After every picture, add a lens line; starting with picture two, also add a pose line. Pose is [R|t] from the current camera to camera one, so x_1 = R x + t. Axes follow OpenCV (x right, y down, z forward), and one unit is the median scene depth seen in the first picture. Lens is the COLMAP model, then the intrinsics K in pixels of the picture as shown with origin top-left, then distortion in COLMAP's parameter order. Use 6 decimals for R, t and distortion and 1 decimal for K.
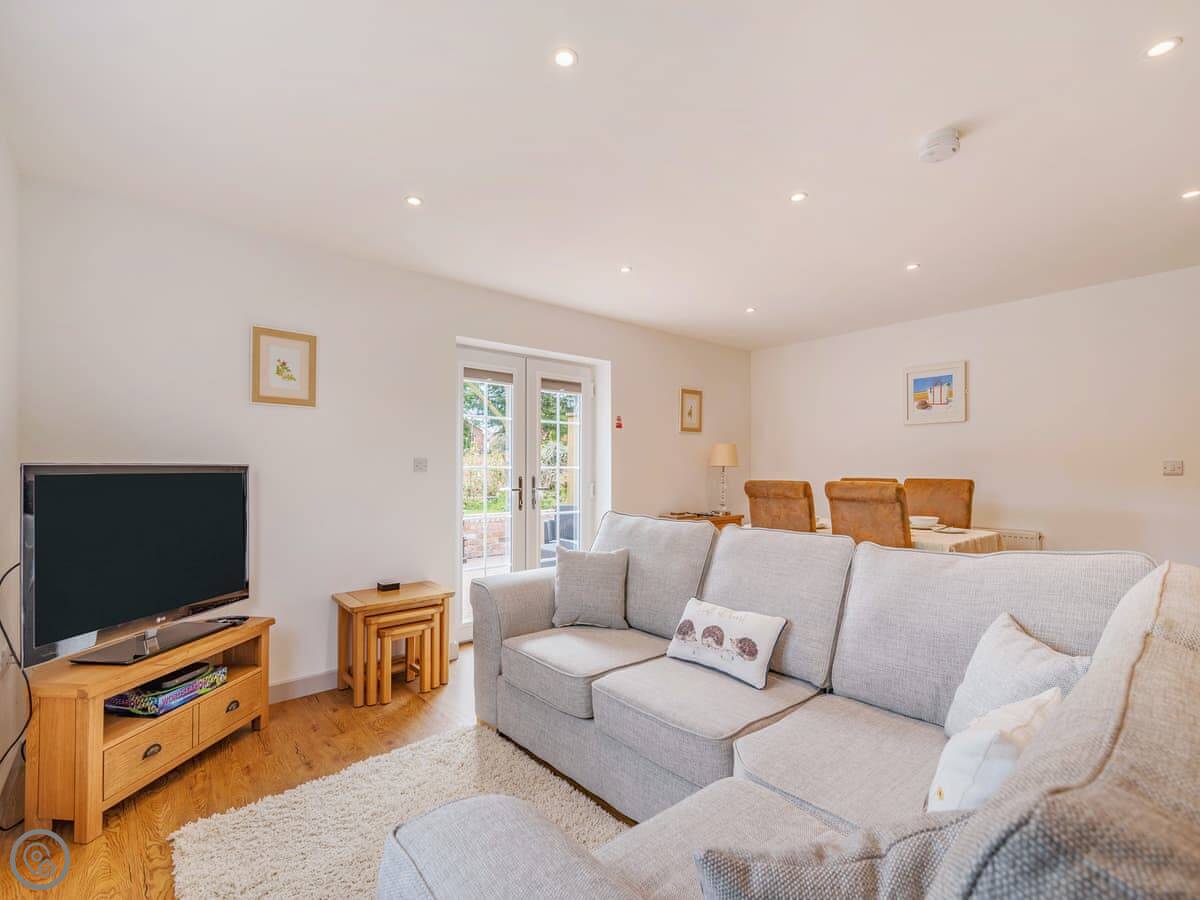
lens RADIAL K [[541.2, 0, 597.4], [0, 541.2, 456.6], [0, 0, 1]] dist [0.015459, 0.000223]
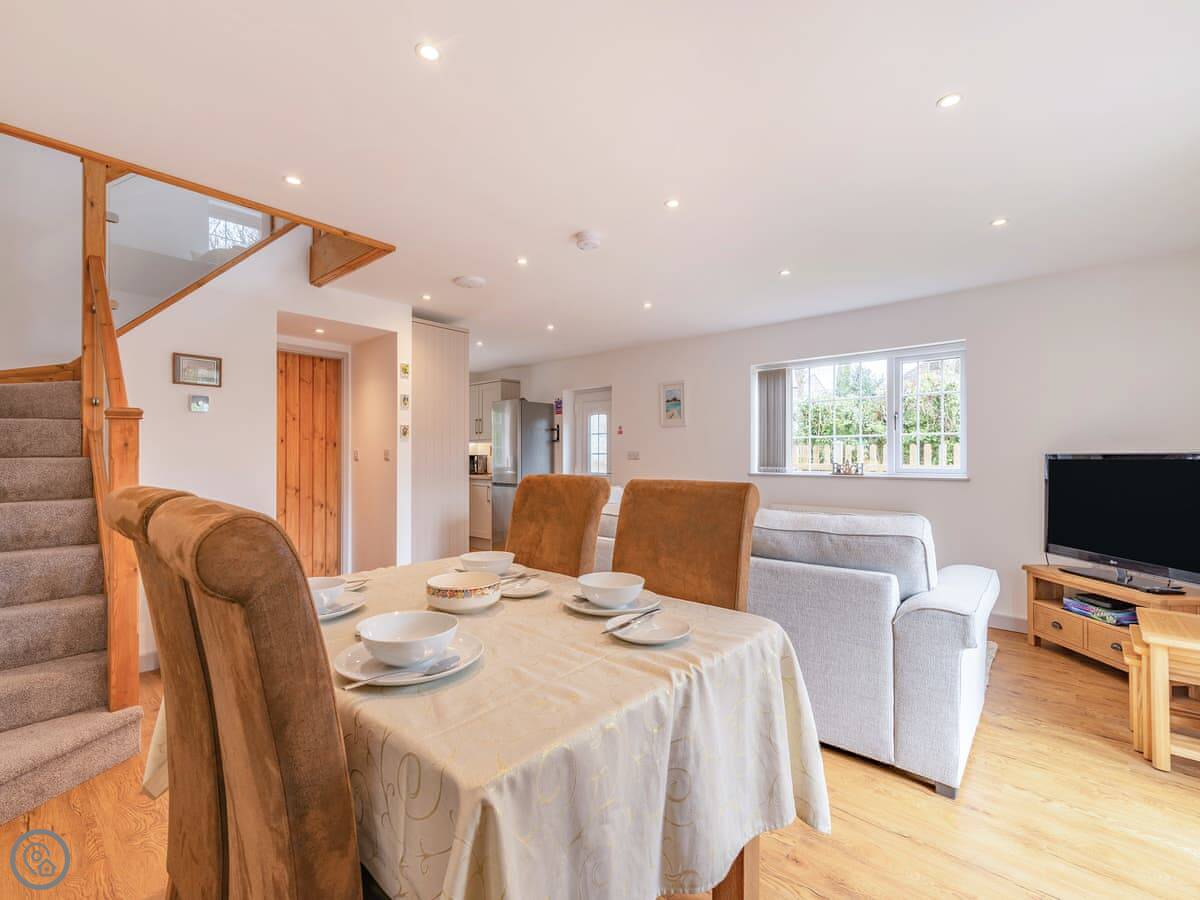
lens RADIAL K [[541.2, 0, 597.4], [0, 541.2, 456.6], [0, 0, 1]] dist [0.015459, 0.000223]
pose [[-0.989156, -0.001108, -0.146861, 0.586433], [0.001912, 0.999790, -0.020425, 0.038796], [0.146853, -0.020484, -0.988946, 1.759618]]
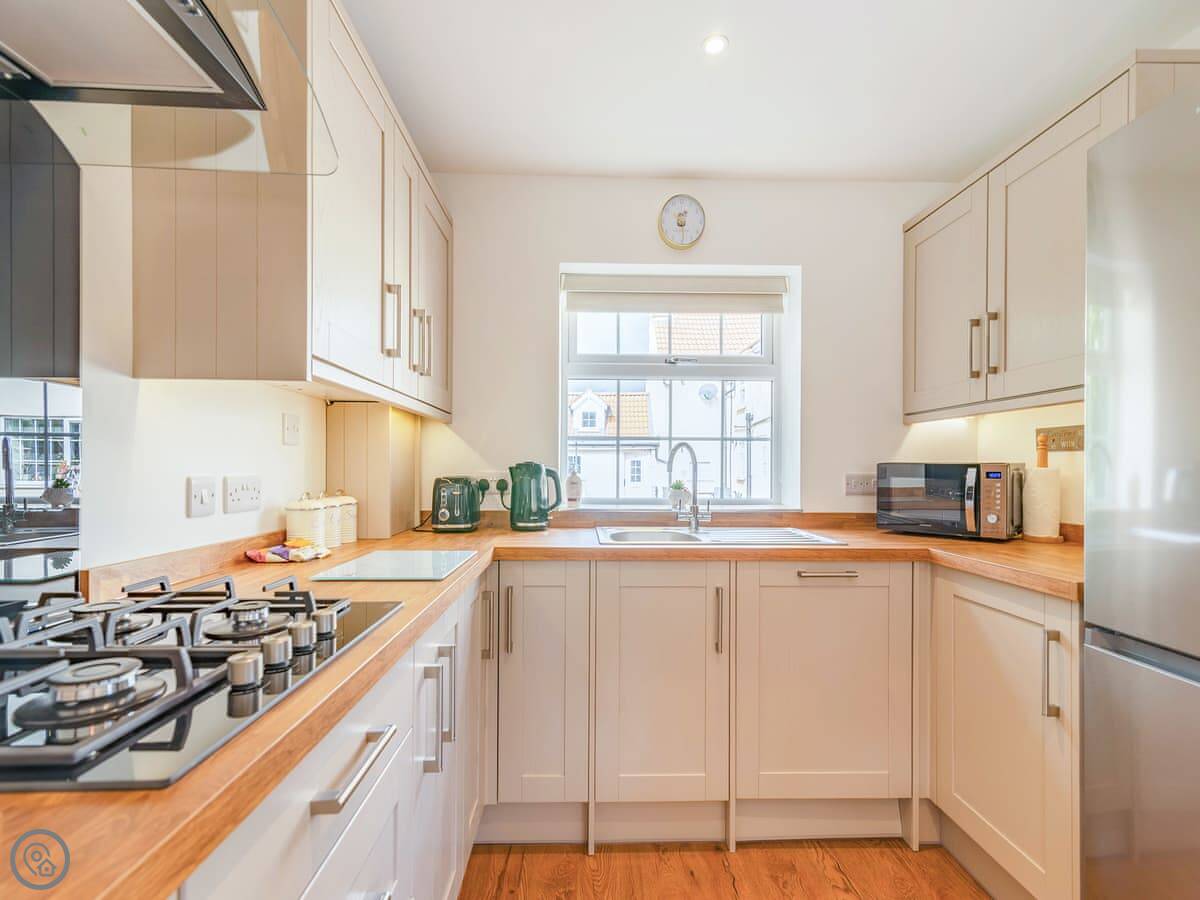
lens RADIAL K [[549.9, 0, 596.5], [0, 549.9, 466.0], [0, 0, 1]] dist [0.012978, 0.000023]
pose [[-0.778782, 0.002202, 0.627291, 0.718368], [-0.011943, 0.999761, -0.018337, 0.000382], [-0.627181, -0.021772, -0.778569, -0.126660]]
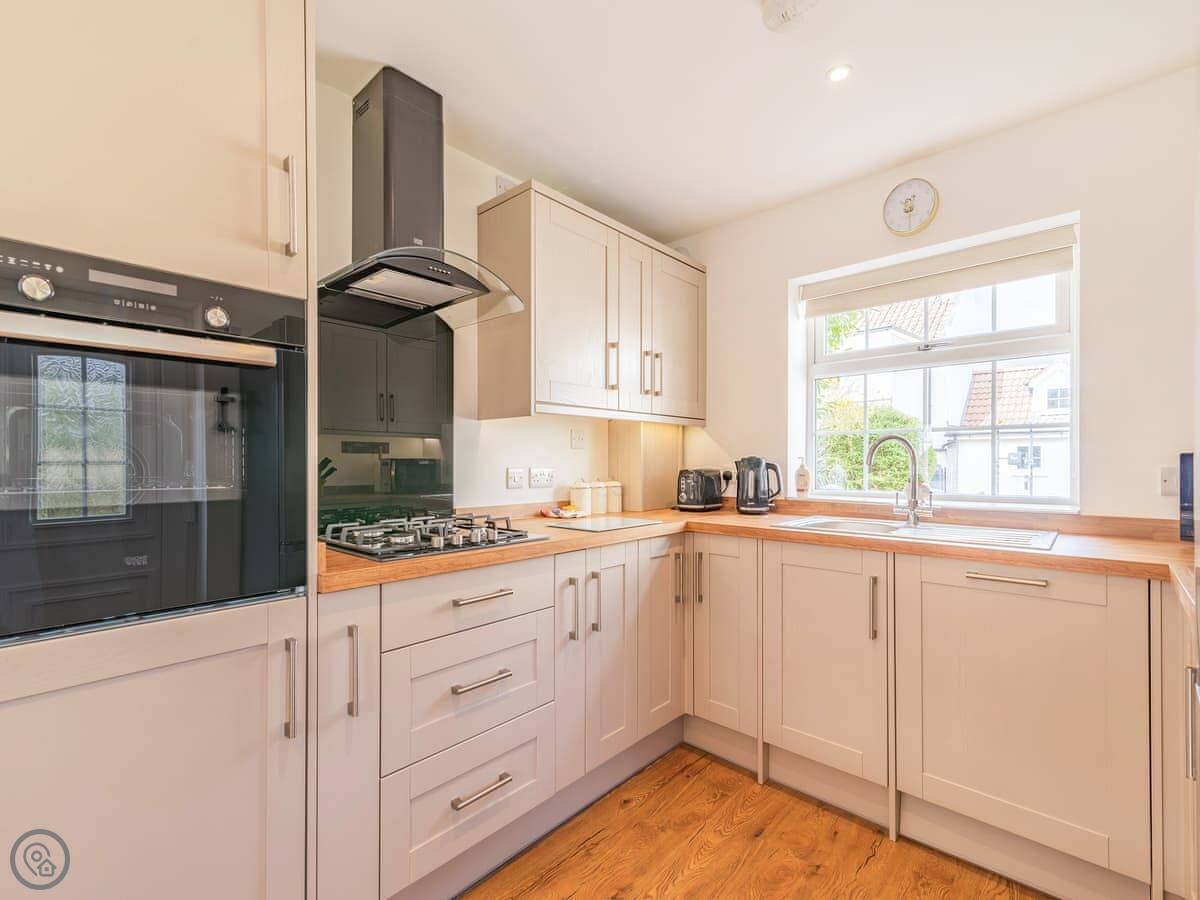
lens RADIAL K [[541.2, 0, 597.4], [0, 541.2, 456.6], [0, 0, 1]] dist [0.015459, 0.000223]
pose [[-0.122407, 0.012906, 0.992396, 0.418728], [-0.013400, 0.999803, -0.014655, -0.001724], [-0.992390, -0.015092, -0.122210, -0.294502]]
